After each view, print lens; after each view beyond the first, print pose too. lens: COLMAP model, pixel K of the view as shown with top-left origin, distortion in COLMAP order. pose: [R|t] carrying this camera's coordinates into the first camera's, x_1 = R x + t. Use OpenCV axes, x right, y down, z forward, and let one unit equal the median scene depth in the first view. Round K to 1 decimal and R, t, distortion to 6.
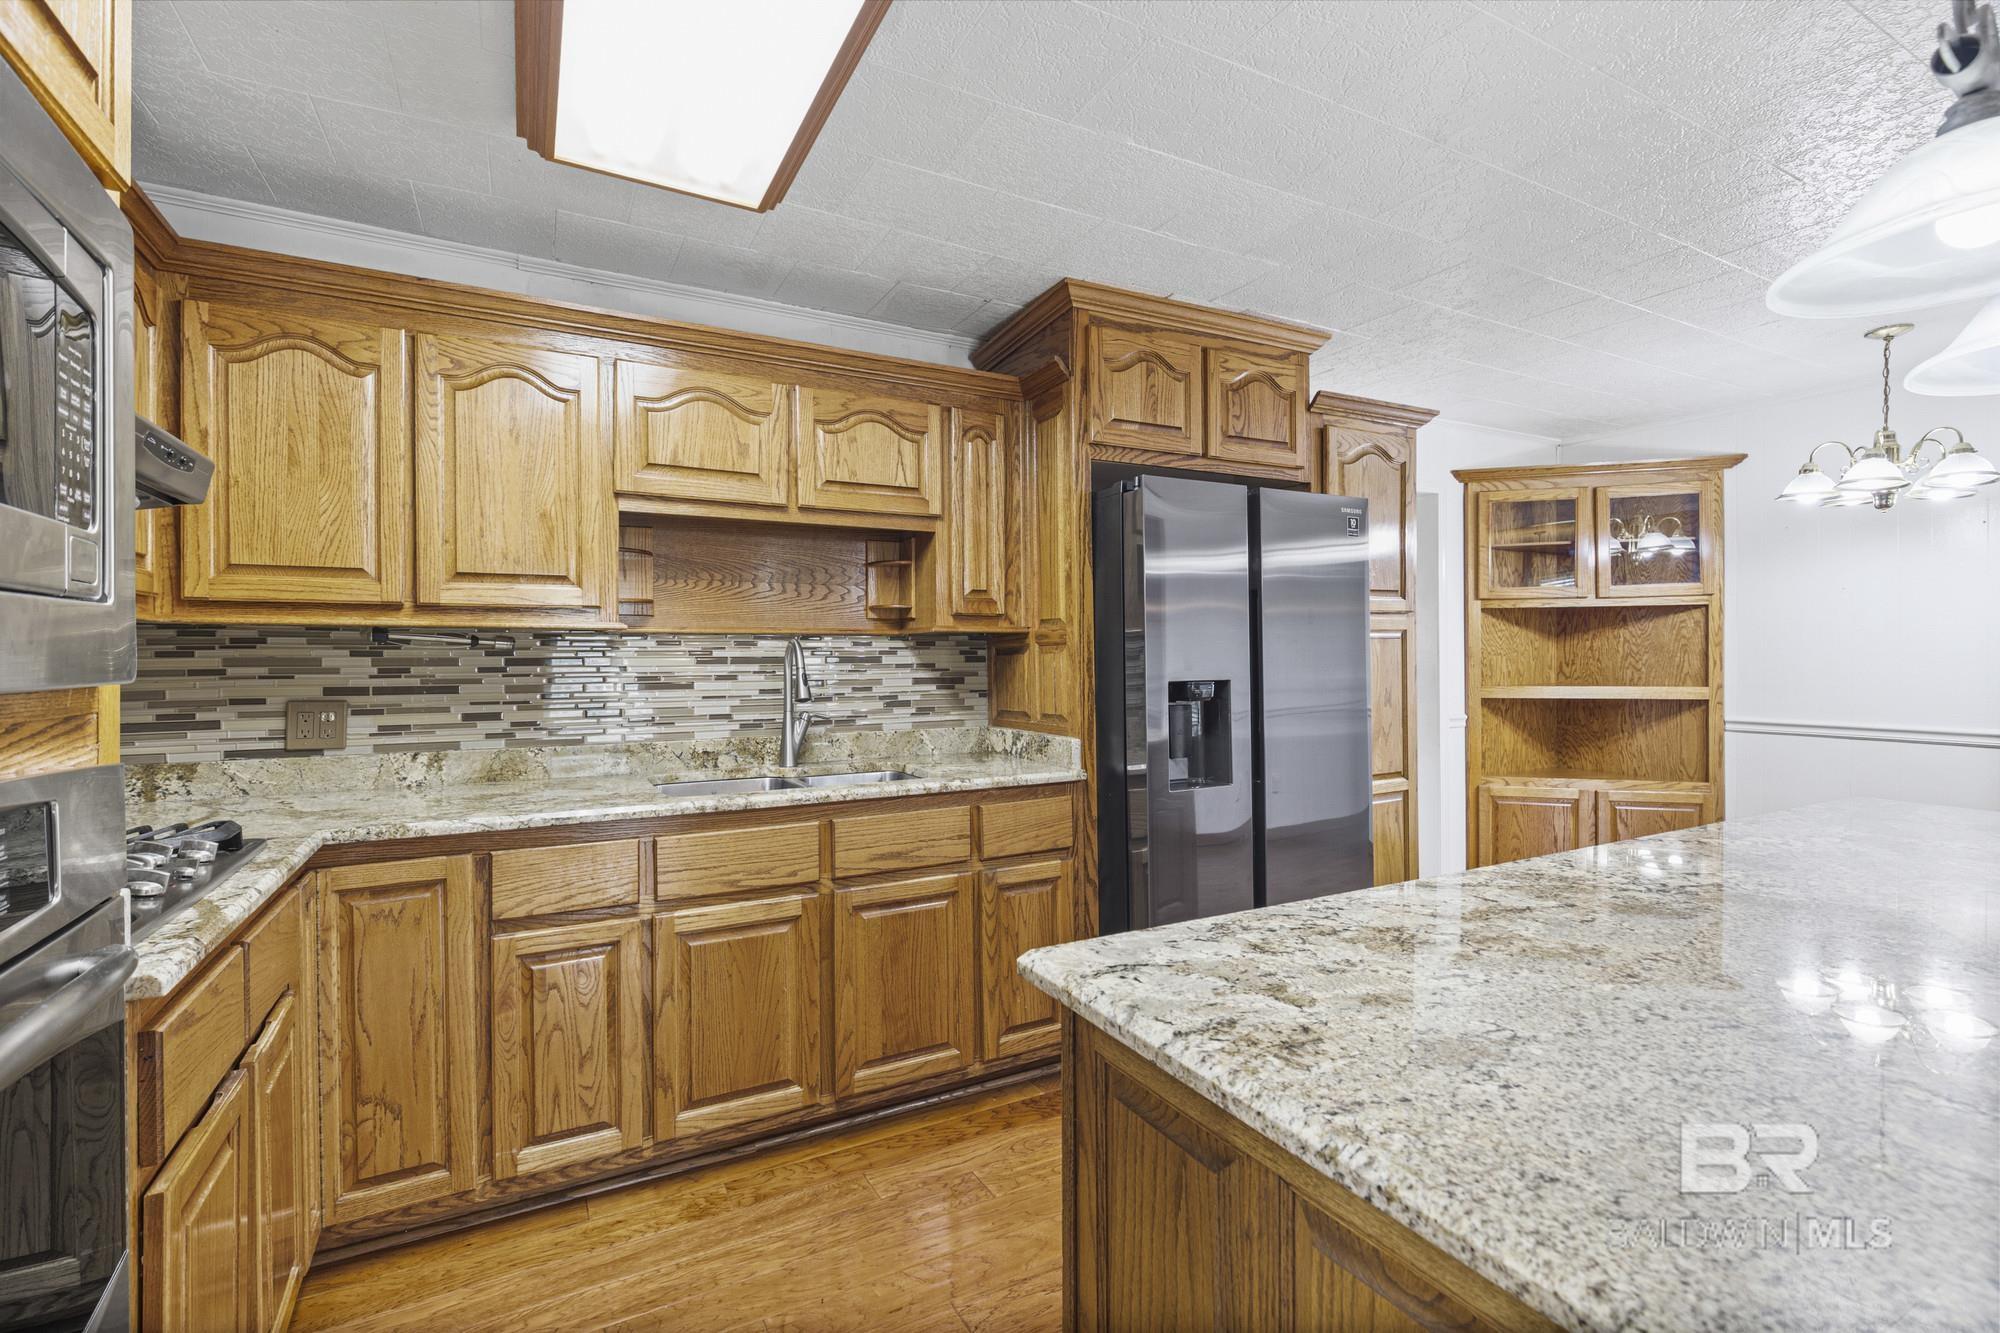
lens RADIAL K [[926.0, 0, 1018.0], [0, 926.0, 665.4], [0, 0, 1]] dist [0.008116, -0.000157]
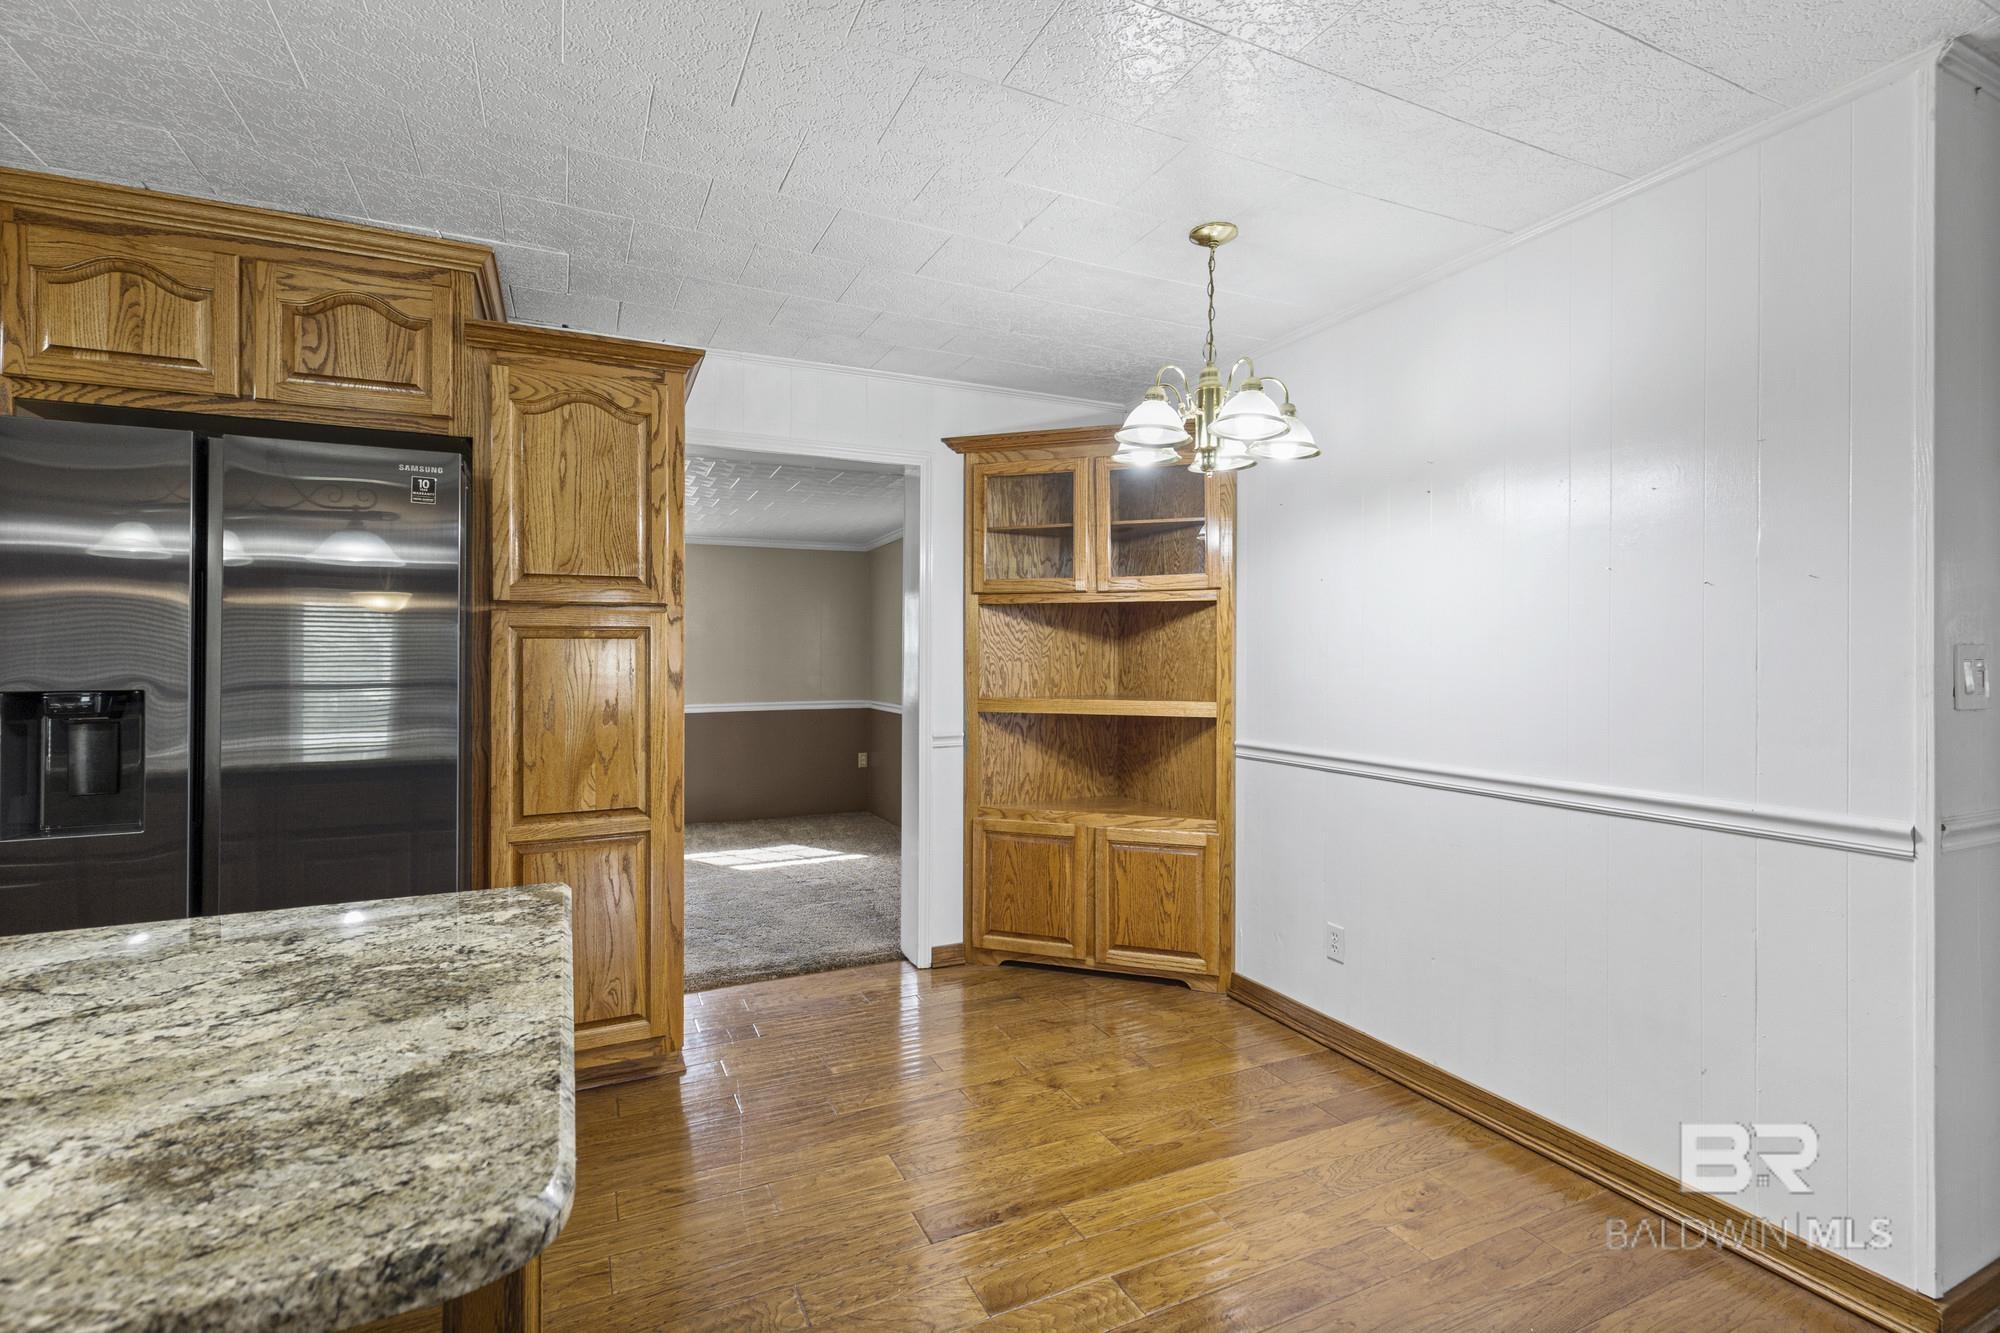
lens RADIAL K [[926.0, 0, 1000.6], [0, 926.0, 664.1], [0, 0, 1]] dist [0.008116, -0.000157]
pose [[0.998002, 0.008849, -0.062554, 0.899539], [-0.009097, 0.999952, -0.003690, -0.007871], [0.062518, 0.004252, 0.998035, 0.273199]]
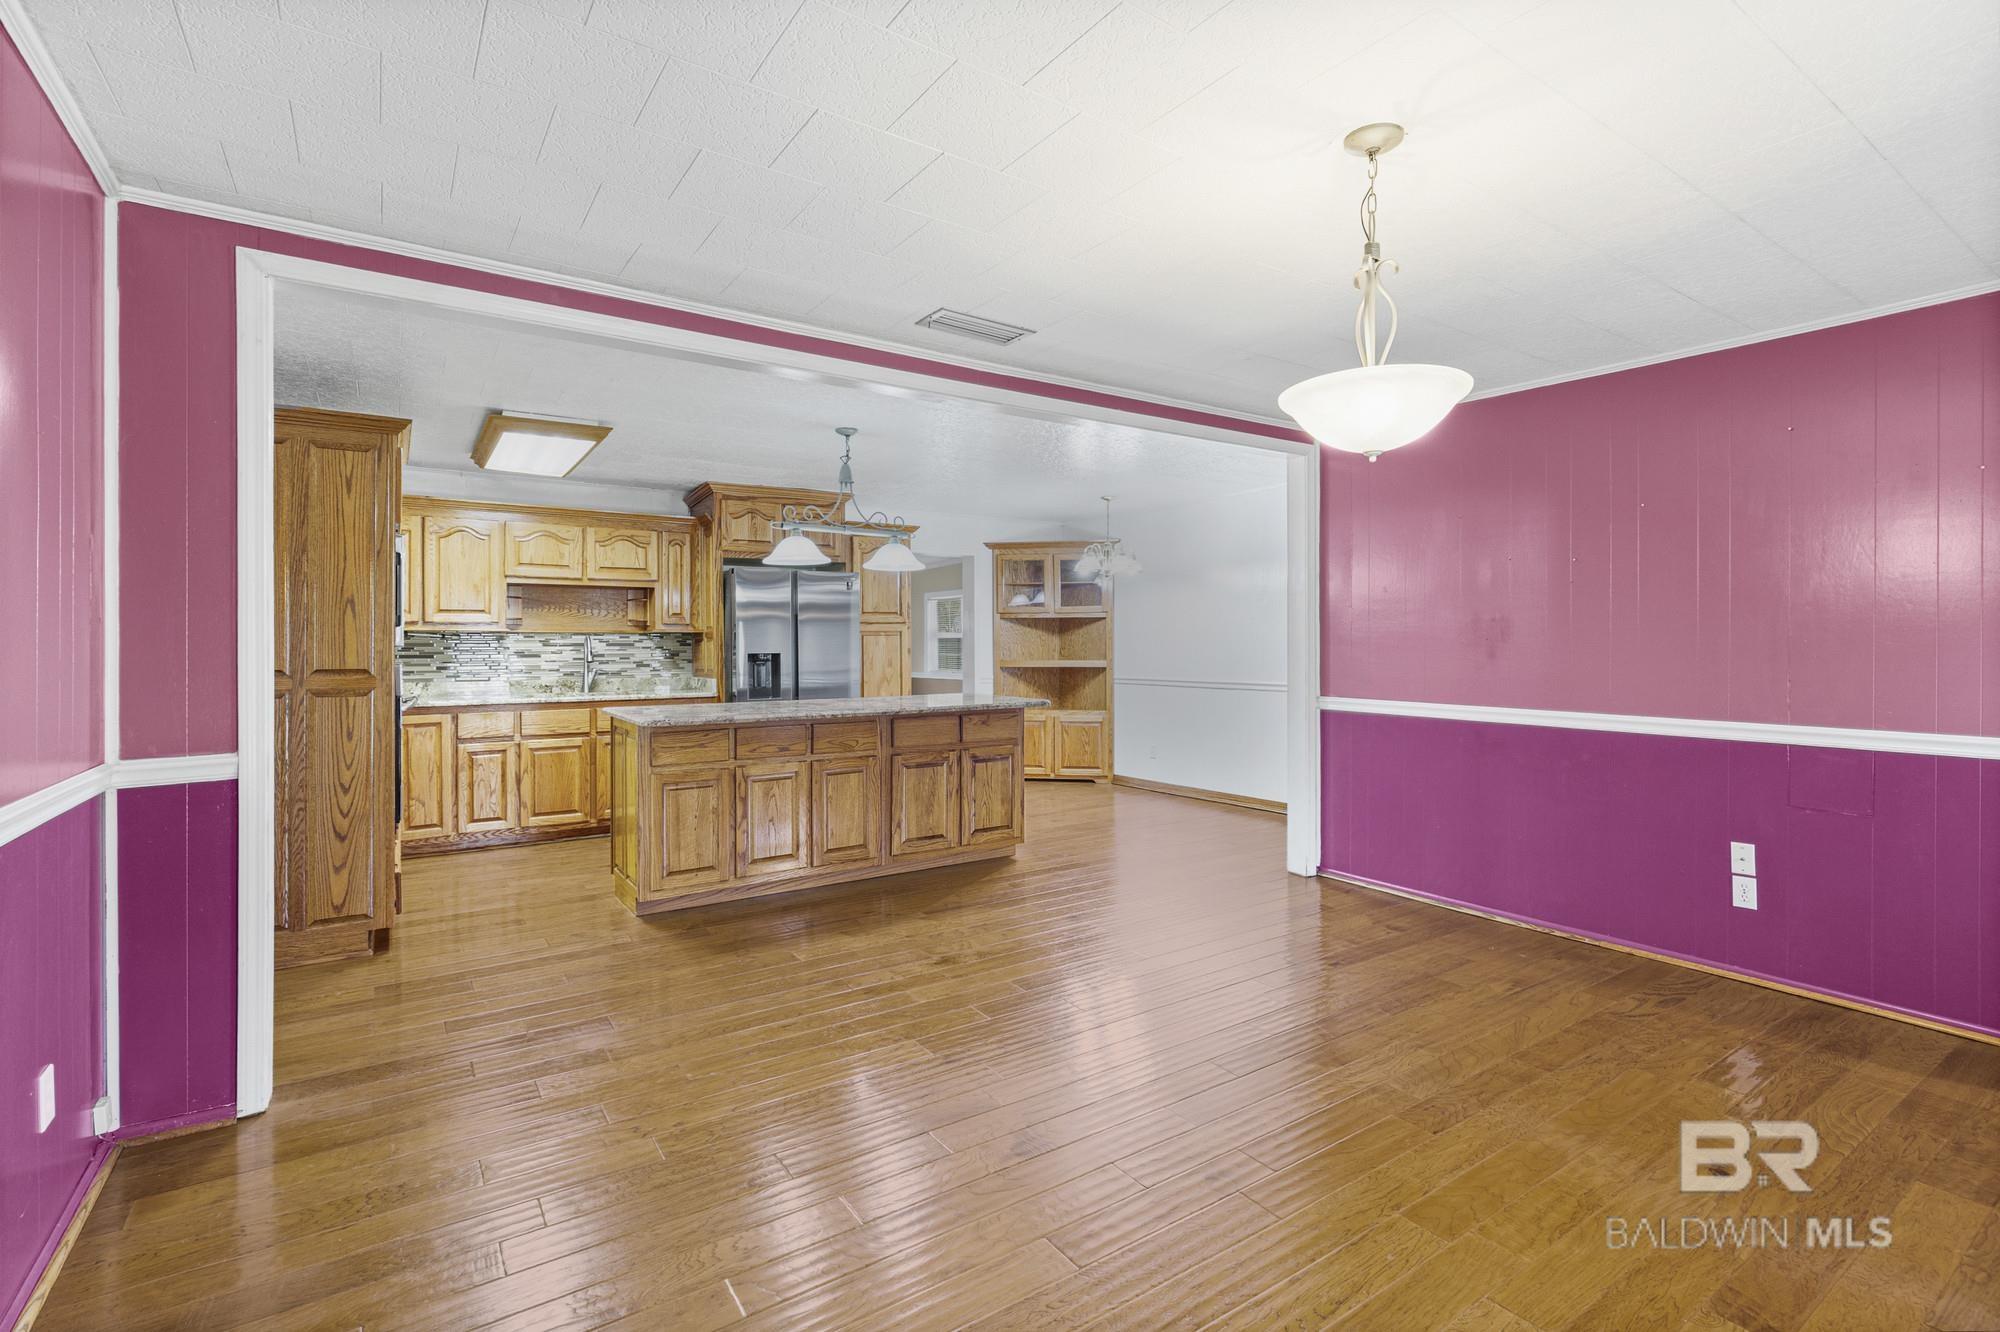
lens RADIAL K [[926.0, 0, 1016.6], [0, 926.0, 650.6], [0, 0, 1]] dist [0.008116, -0.000157]
pose [[0.995186, 0.001329, 0.097999, 0.554561], [-0.000886, 0.999989, -0.004560, 0.017720], [-0.098004, 0.004451, 0.995176, -1.299303]]
